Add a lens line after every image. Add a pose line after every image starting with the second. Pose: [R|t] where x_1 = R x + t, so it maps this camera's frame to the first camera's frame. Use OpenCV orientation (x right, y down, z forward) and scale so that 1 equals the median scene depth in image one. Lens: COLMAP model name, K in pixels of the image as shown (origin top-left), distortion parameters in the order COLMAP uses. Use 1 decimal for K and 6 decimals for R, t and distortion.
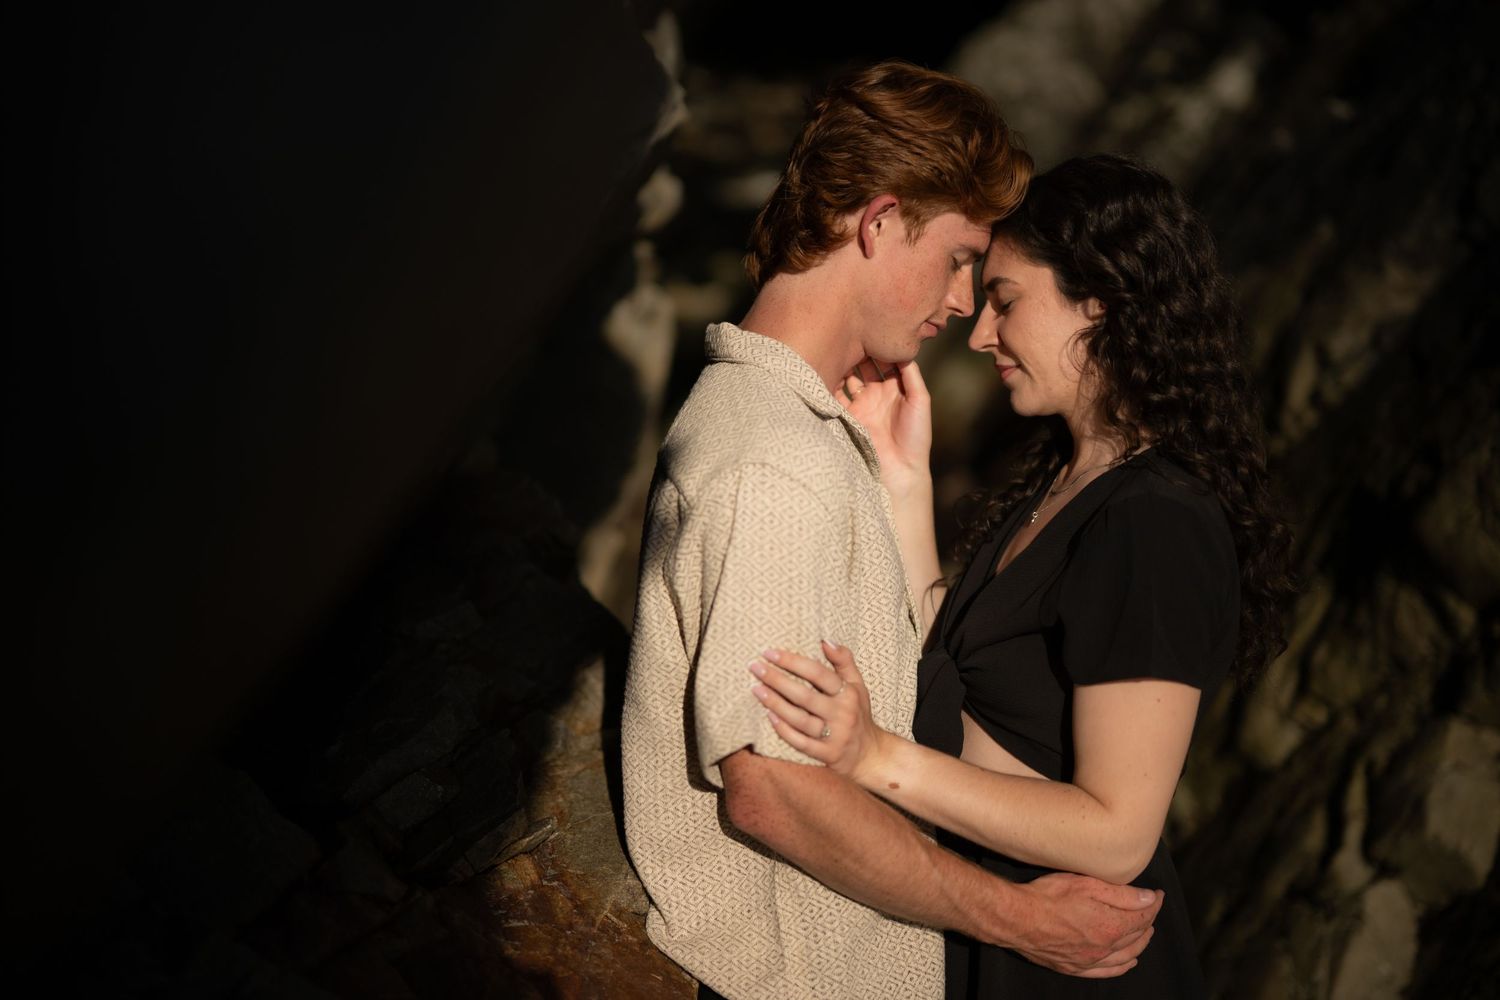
lens RADIAL K [[2163.2, 0, 750.0], [0, 2163.2, 500.0], [0, 0, 1]] dist [-0.024134, 0.212770]
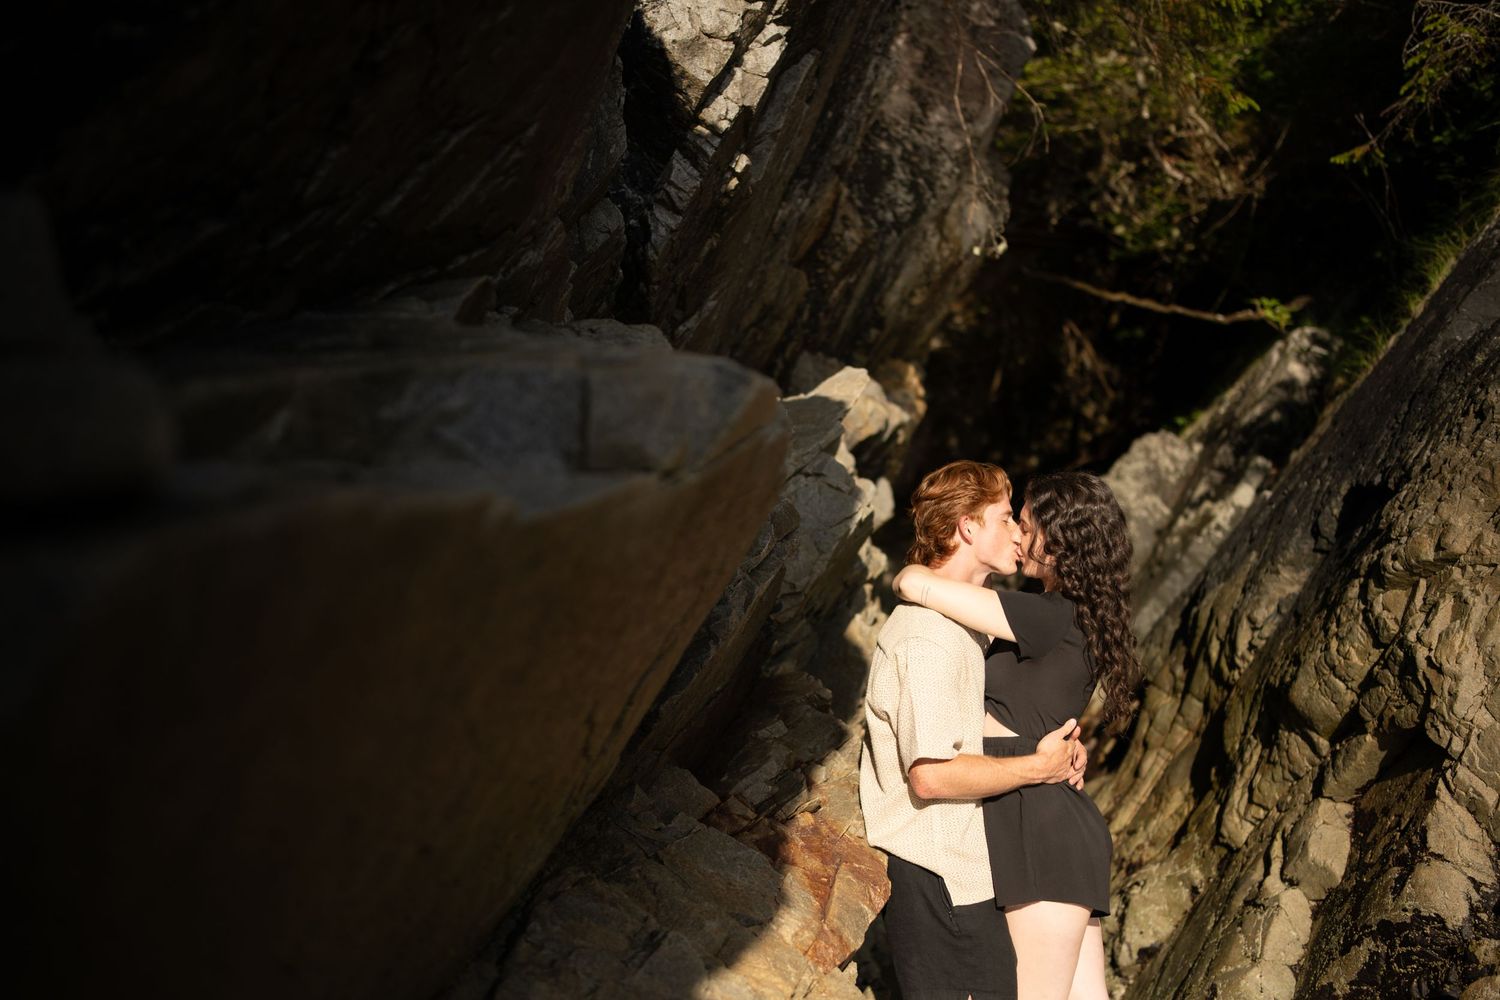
lens RADIAL K [[1499.7, 0, 750.0], [0, 1499.7, 500.0], [0, 0, 1]] dist [-0.037950, -0.010887]
pose [[0.984351, -0.089260, -0.151943, 0.062601], [0.052688, 0.971861, -0.229589, 0.121105], [0.168160, 0.217990, 0.961354, -0.358567]]
